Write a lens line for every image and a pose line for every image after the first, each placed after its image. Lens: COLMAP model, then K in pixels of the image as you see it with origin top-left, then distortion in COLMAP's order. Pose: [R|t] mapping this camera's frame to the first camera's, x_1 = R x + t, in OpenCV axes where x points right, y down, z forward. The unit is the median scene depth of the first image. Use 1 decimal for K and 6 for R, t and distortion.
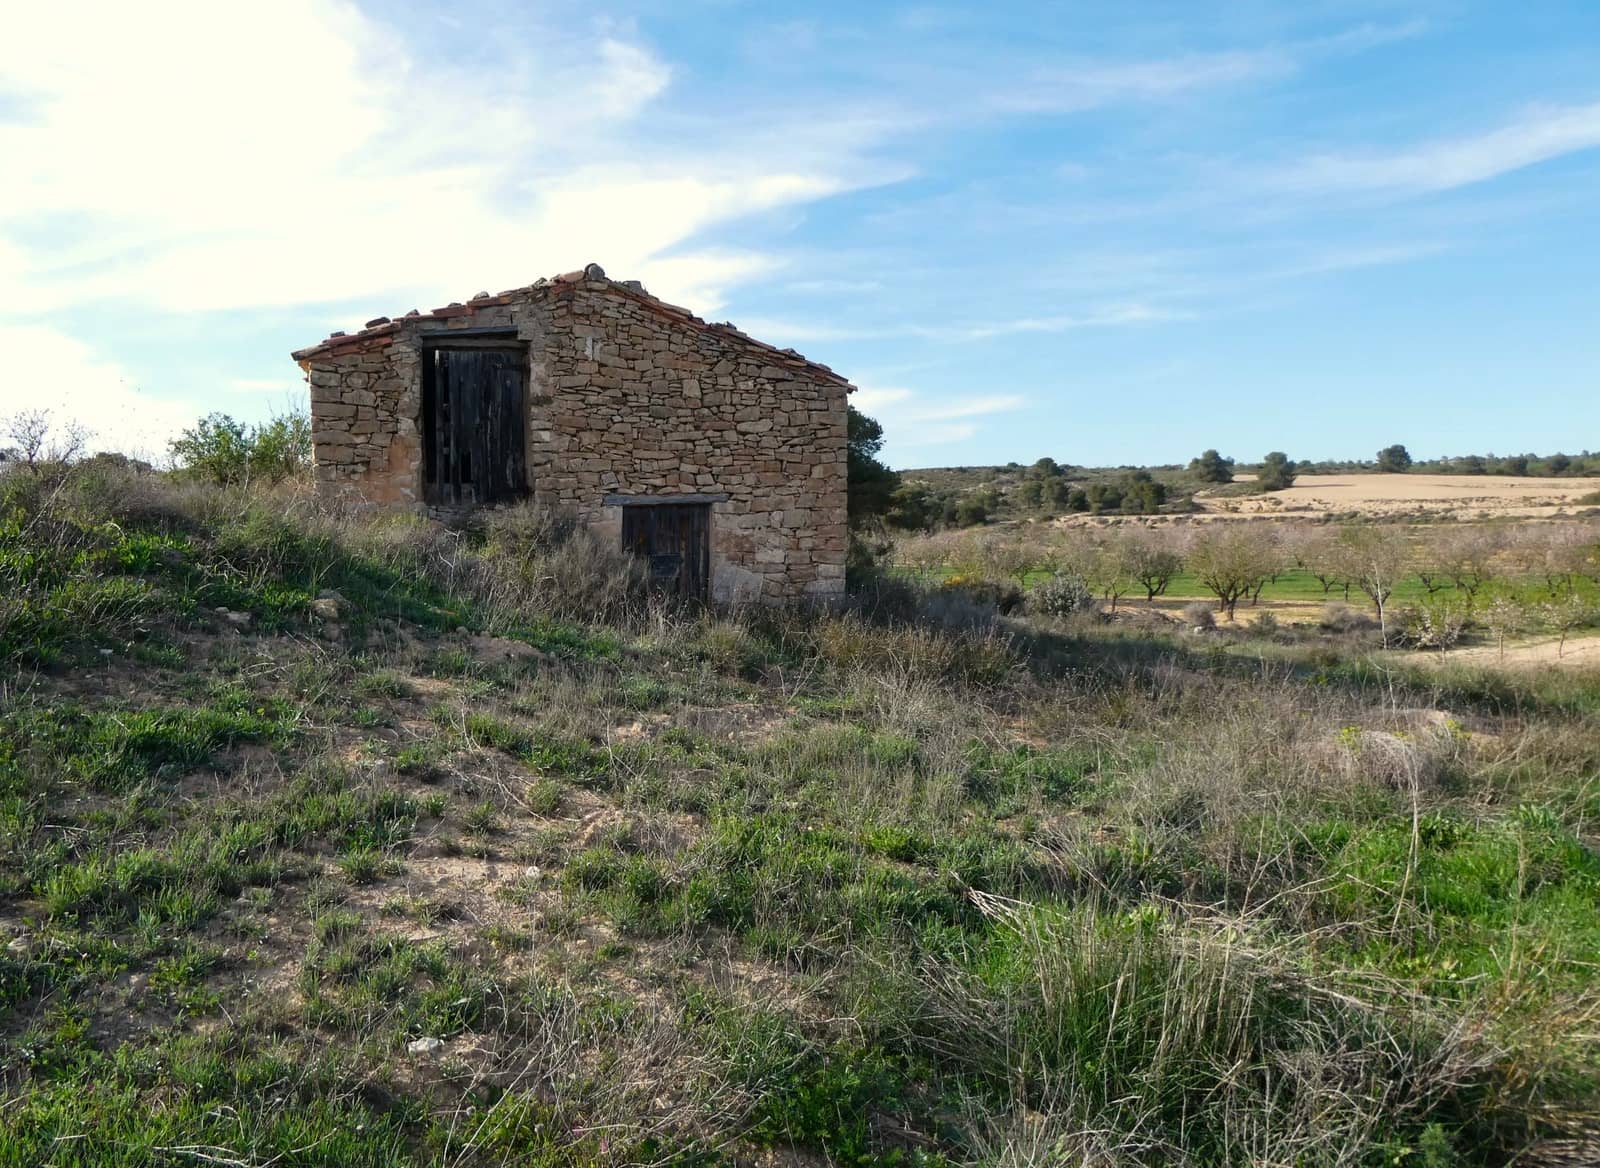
lens RADIAL K [[1120.5, 0, 774.6], [0, 1120.5, 615.2], [0, 0, 1]] dist [0.002238, -0.004215]
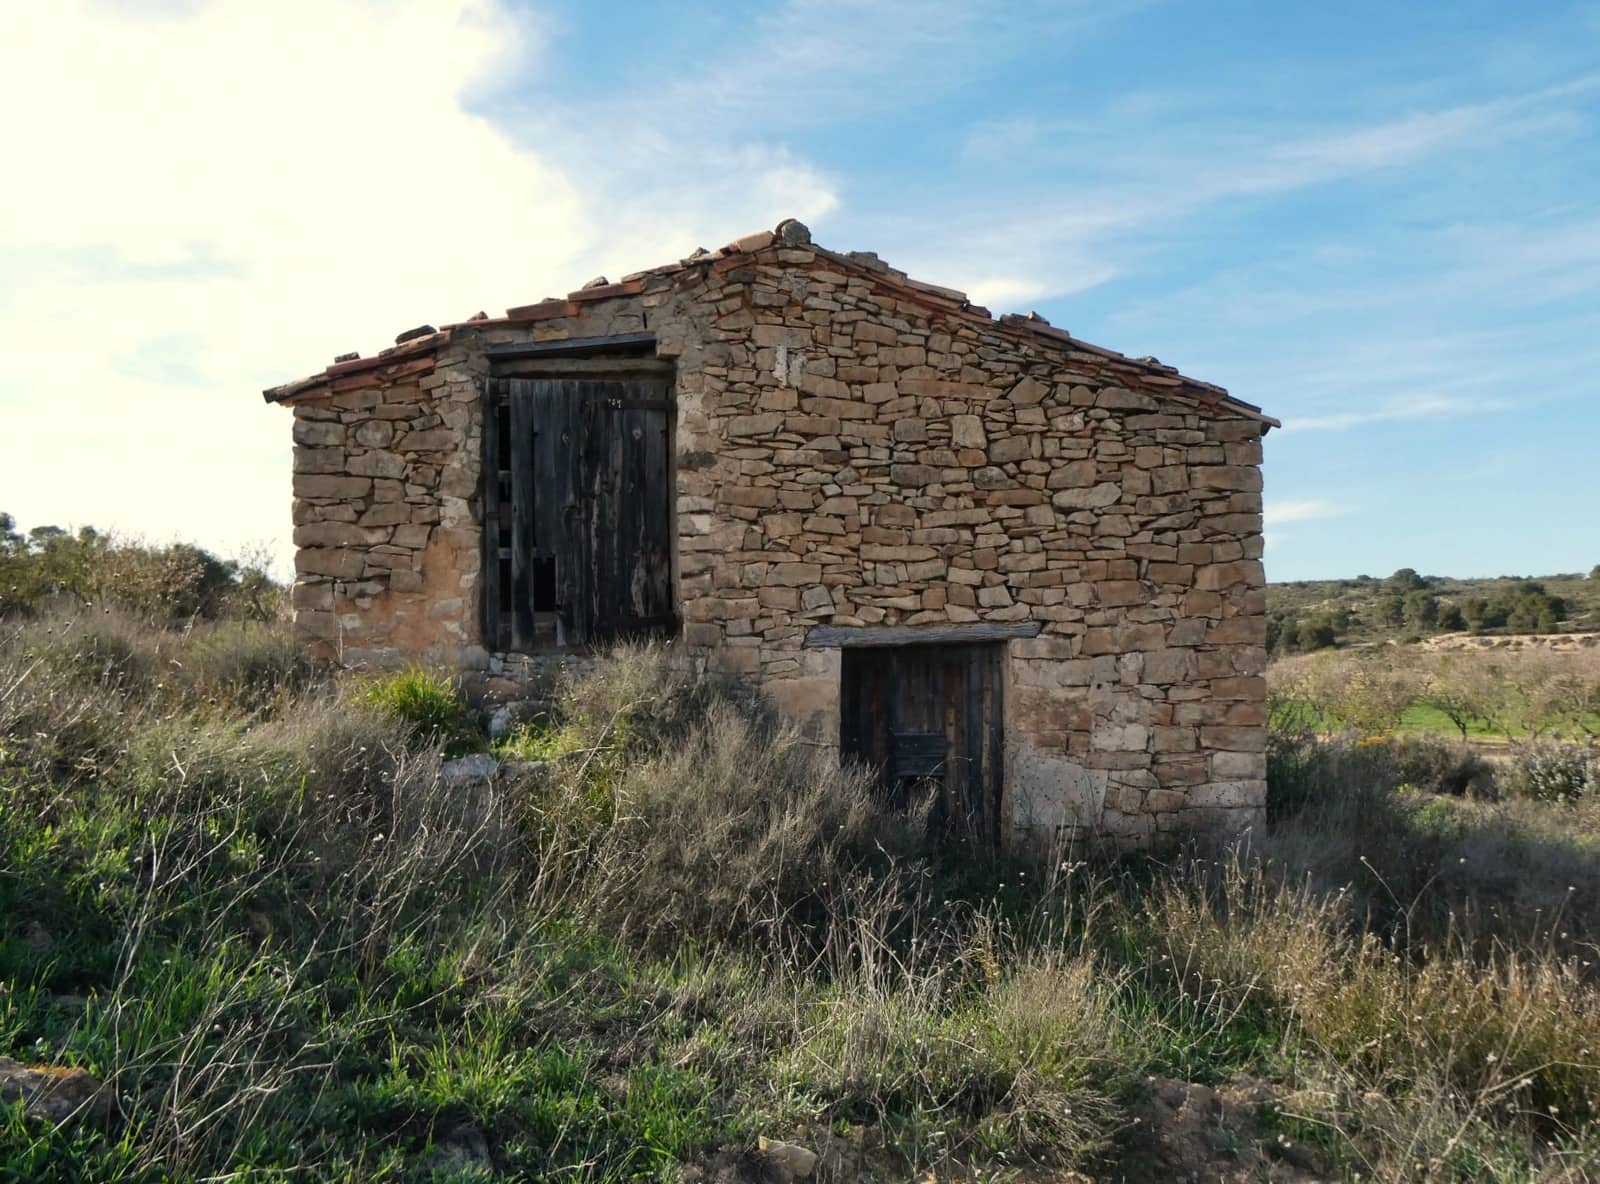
lens RADIAL K [[1142.5, 0, 829.4], [0, 1142.5, 619.4], [0, 0, 1]] dist [-0.002792, -0.001265]
pose [[0.977488, -0.015240, -0.210441, -0.024571], [-0.007138, 0.994428, -0.105172, -0.052566], [0.210871, 0.104306, 0.971933, 0.456271]]
